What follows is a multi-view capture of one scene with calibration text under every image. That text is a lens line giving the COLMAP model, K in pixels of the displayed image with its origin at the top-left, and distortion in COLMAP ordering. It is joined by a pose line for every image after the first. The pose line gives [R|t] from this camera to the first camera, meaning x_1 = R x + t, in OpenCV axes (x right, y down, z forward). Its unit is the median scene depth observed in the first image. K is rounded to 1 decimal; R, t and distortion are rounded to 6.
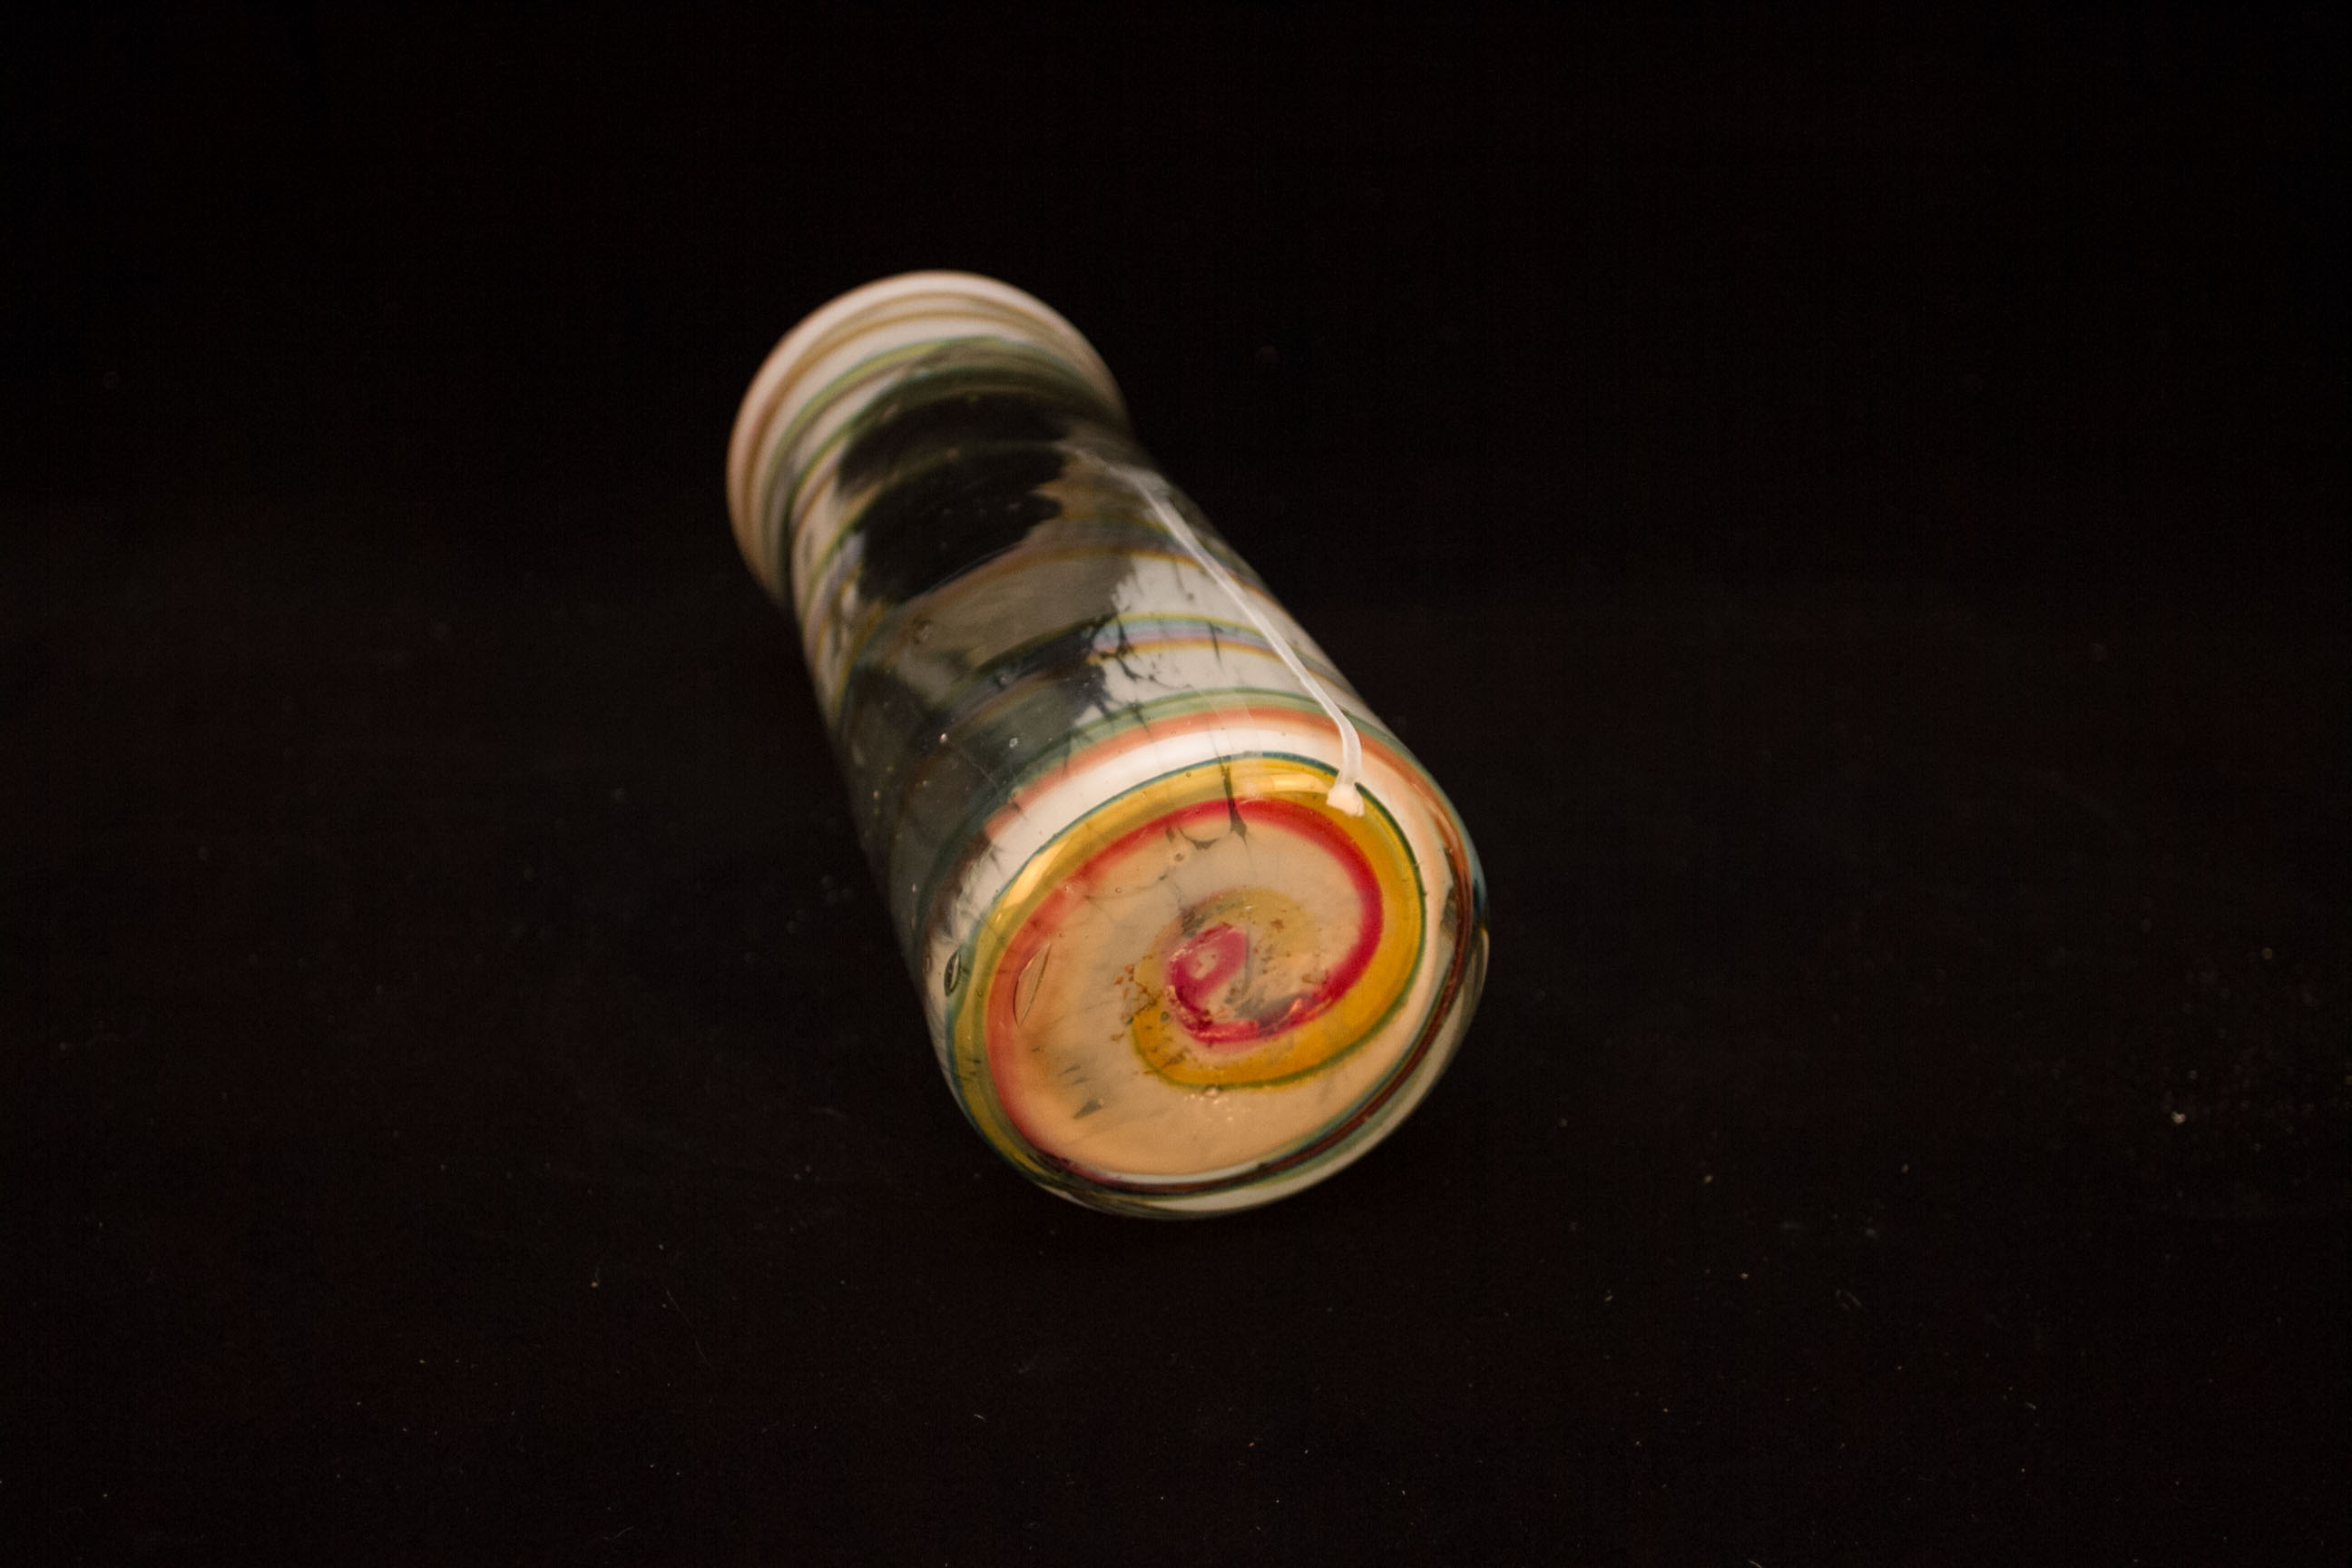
lens RADIAL K [[2152.7, 0, 1177.1], [0, 2152.7, 781.6], [0, 0, 1]] dist [-0.039687, 0.000000]
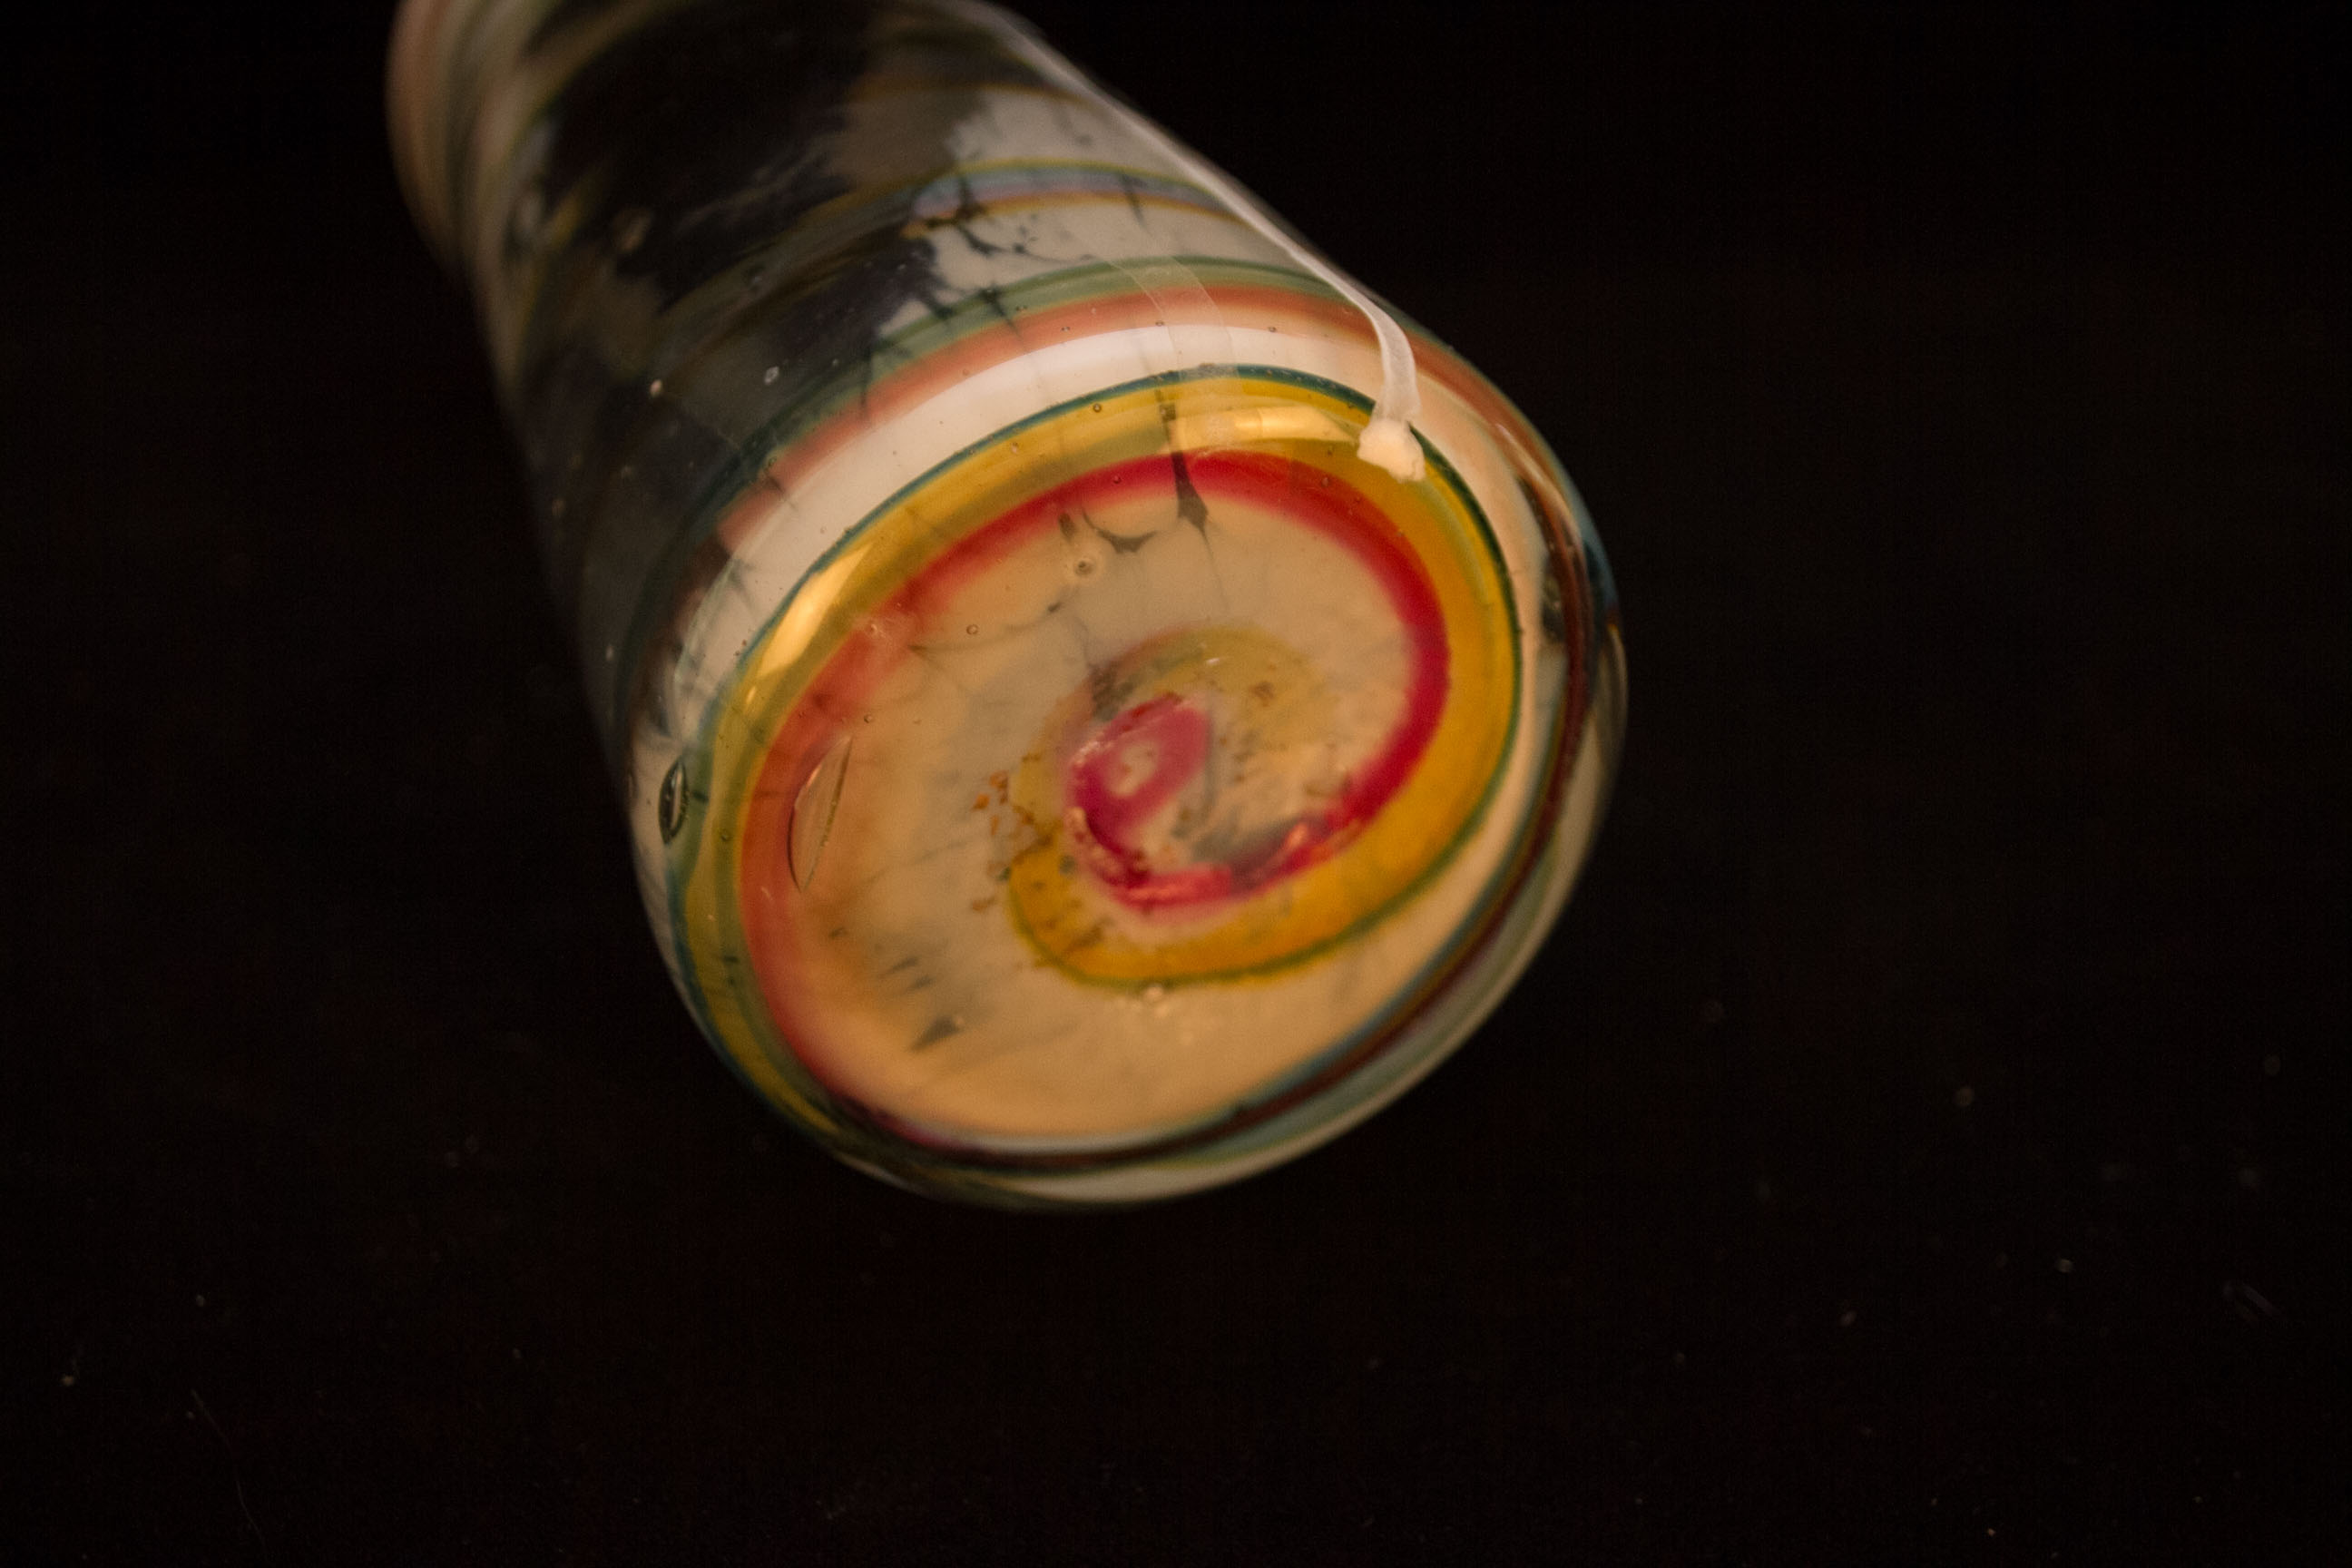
lens RADIAL K [[2152.7, 0, 1170.5], [0, 2152.7, 801.1], [0, 0, 1]] dist [-0.039687, 0.000000]
pose [[0.998003, -0.036911, 0.051257, -0.006904], [0.032473, 0.995863, 0.084866, 0.046329], [-0.054177, -0.083032, 0.995073, 0.446284]]
